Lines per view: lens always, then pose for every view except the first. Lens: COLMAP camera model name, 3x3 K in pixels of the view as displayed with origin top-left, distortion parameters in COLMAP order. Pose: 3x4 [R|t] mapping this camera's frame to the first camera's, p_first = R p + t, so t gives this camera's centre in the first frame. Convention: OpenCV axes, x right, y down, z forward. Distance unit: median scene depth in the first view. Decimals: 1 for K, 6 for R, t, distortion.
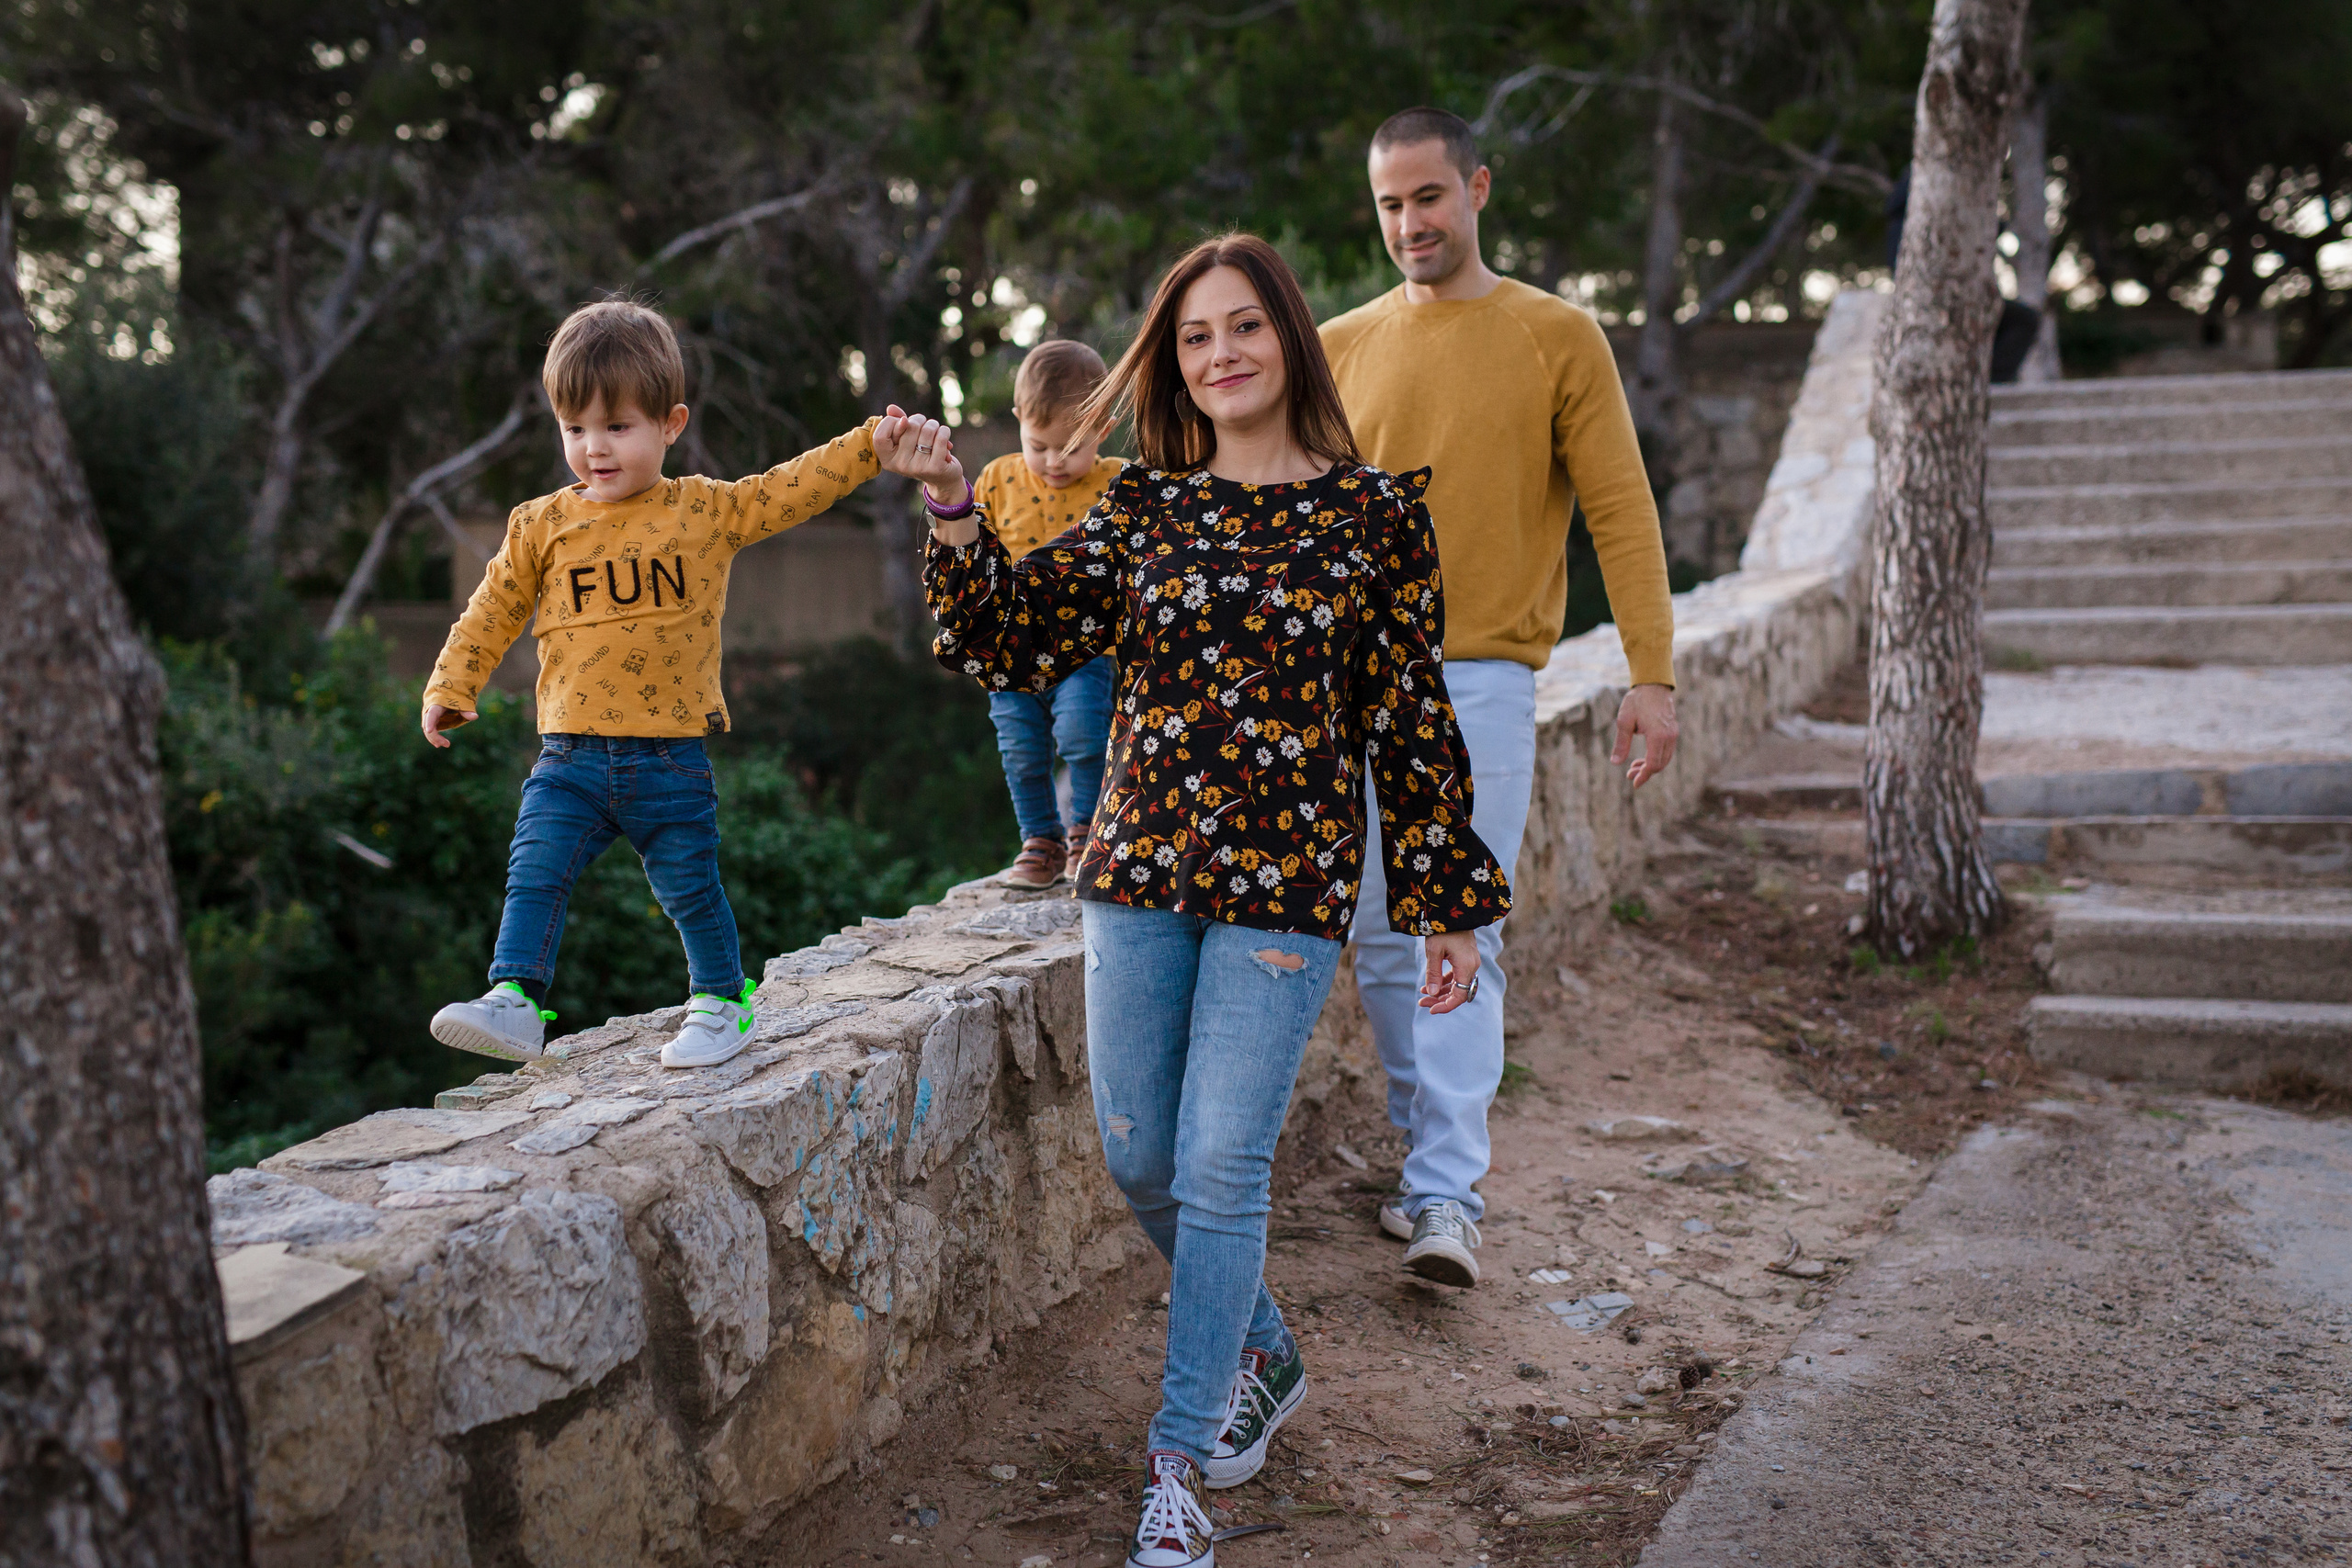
lens RADIAL K [[3231.4, 0, 1178.3], [0, 3231.4, 780.6], [0, 0, 1]] dist [0.241251, 0.000000]
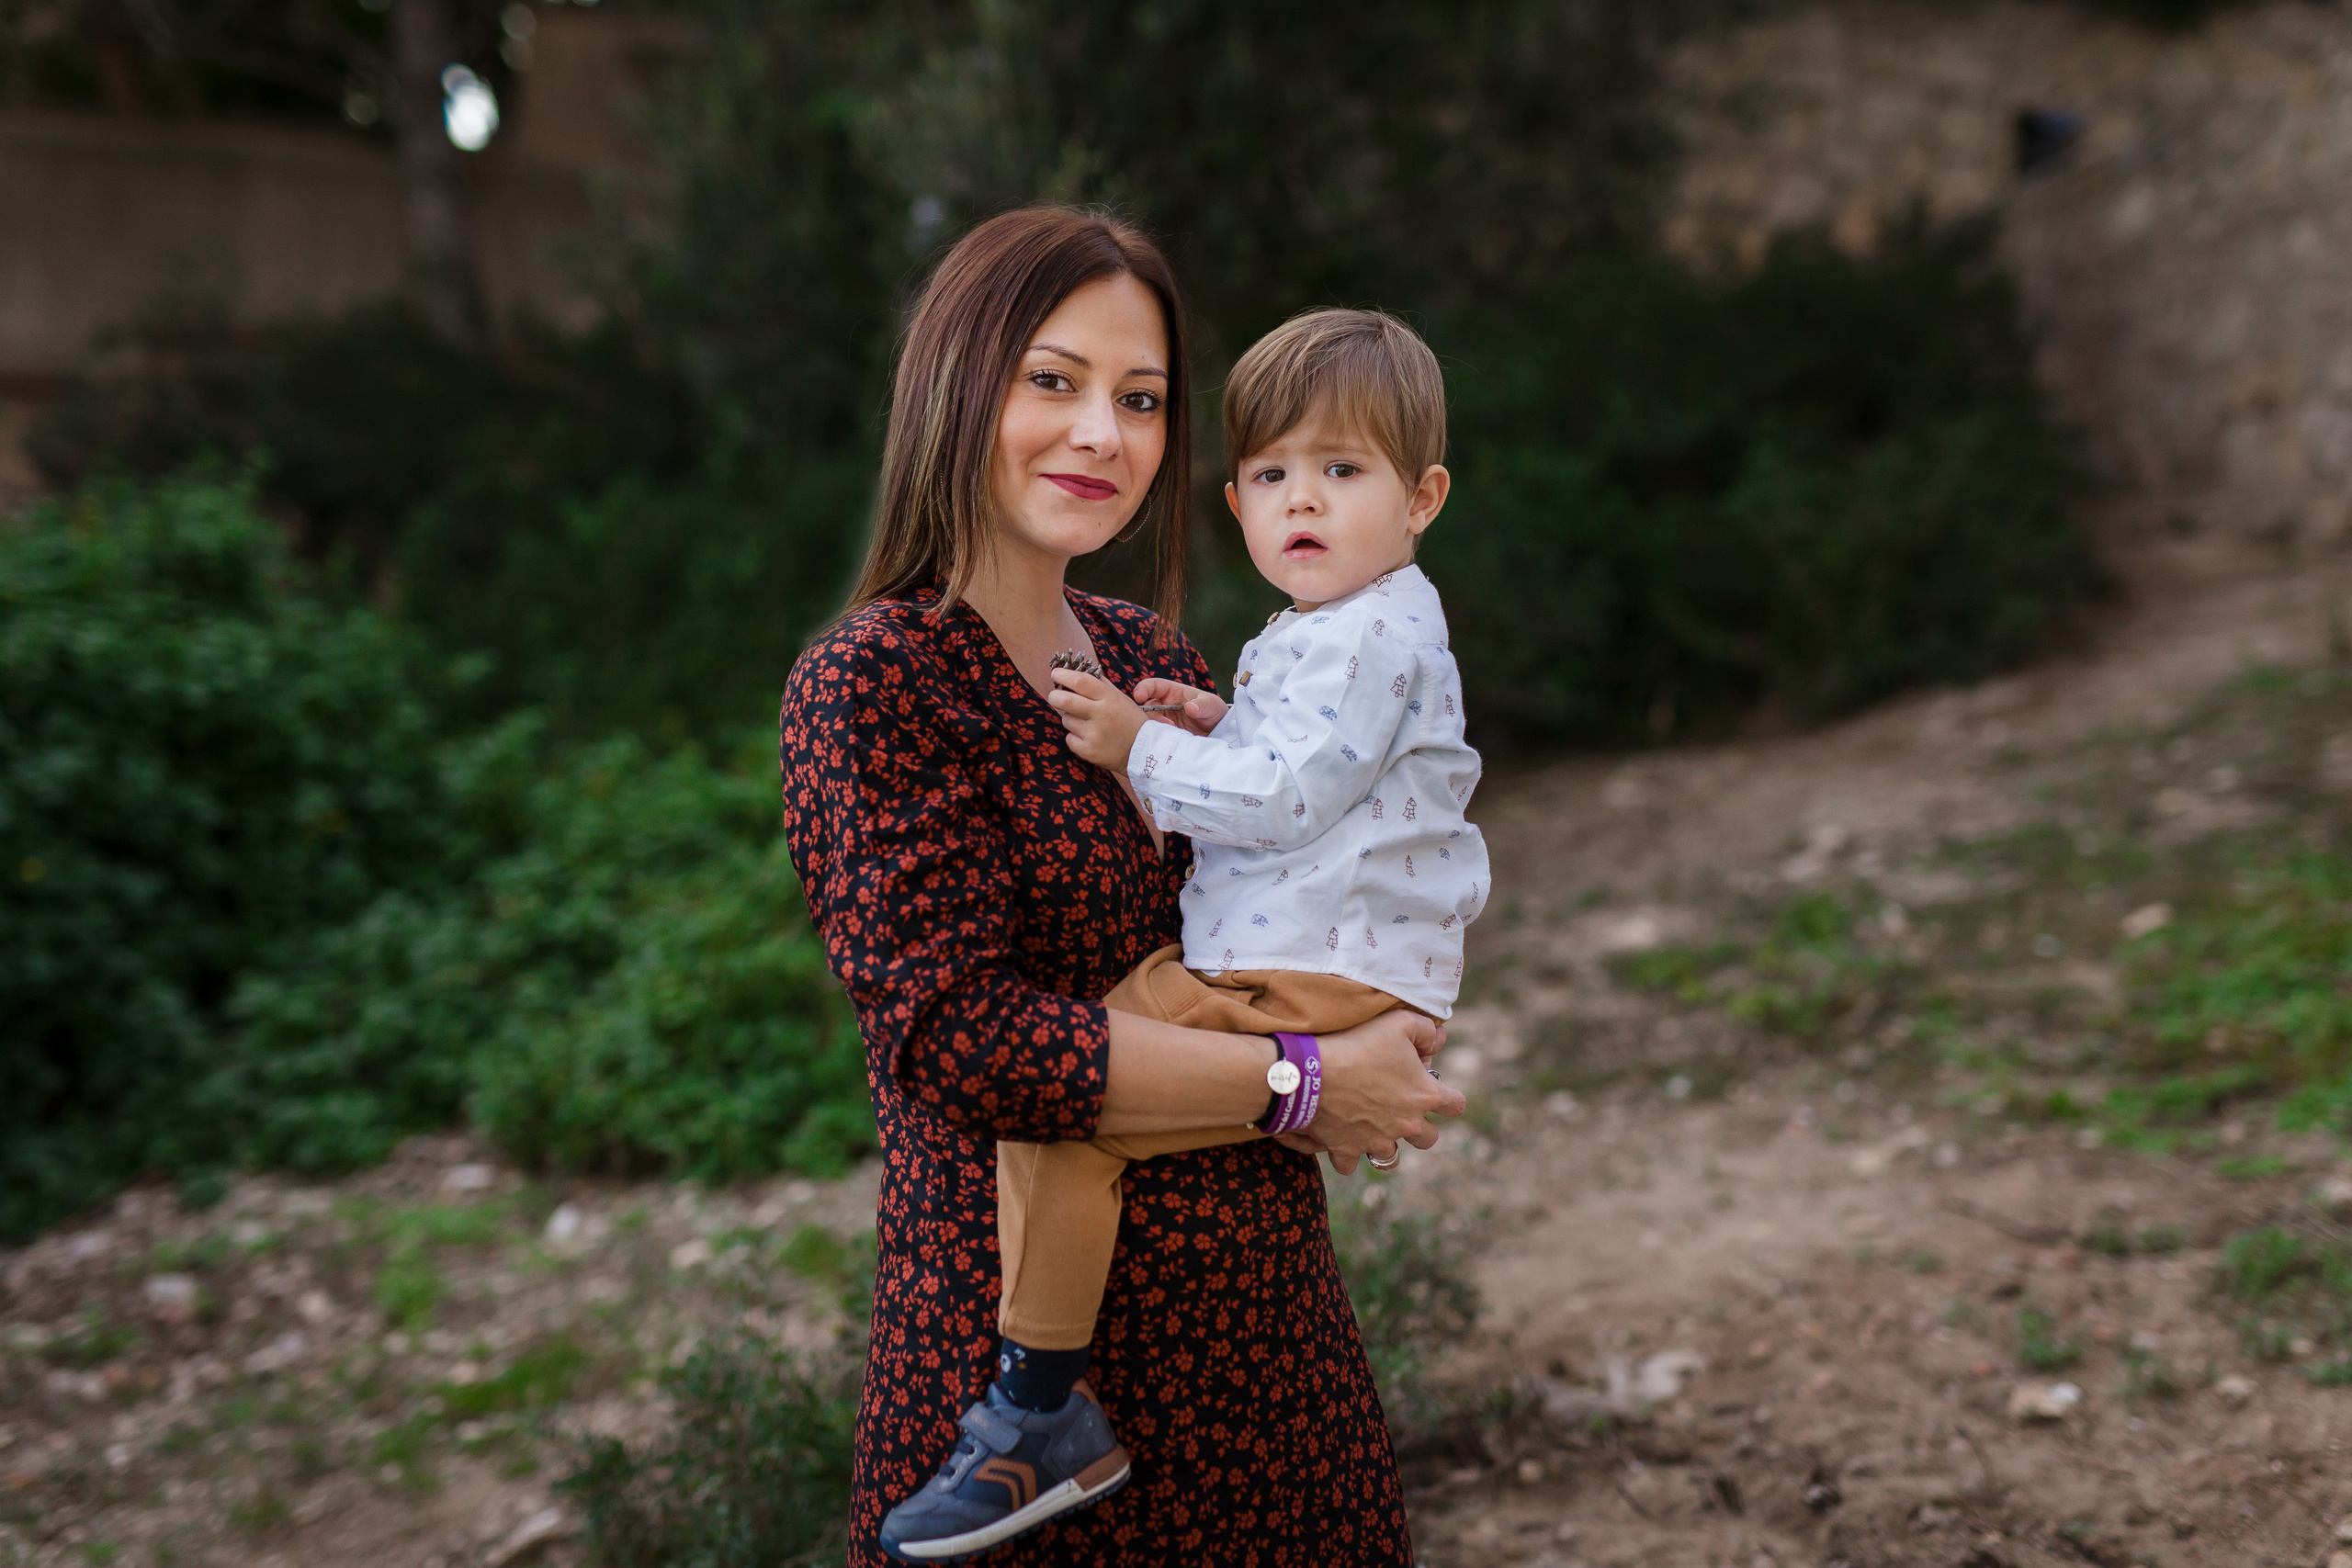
lens RADIAL K [[3231.4, 0, 1176.2], [0, 3231.4, 784.5], [0, 0, 1]] dist [0.241251, 0.000000]
pose [[0.987115, 0.033966, 0.156367, -0.064949], [-0.044325, 0.997013, 0.063243, 0.000669], [-0.153752, -0.069359, 0.985672, 0.516138]]
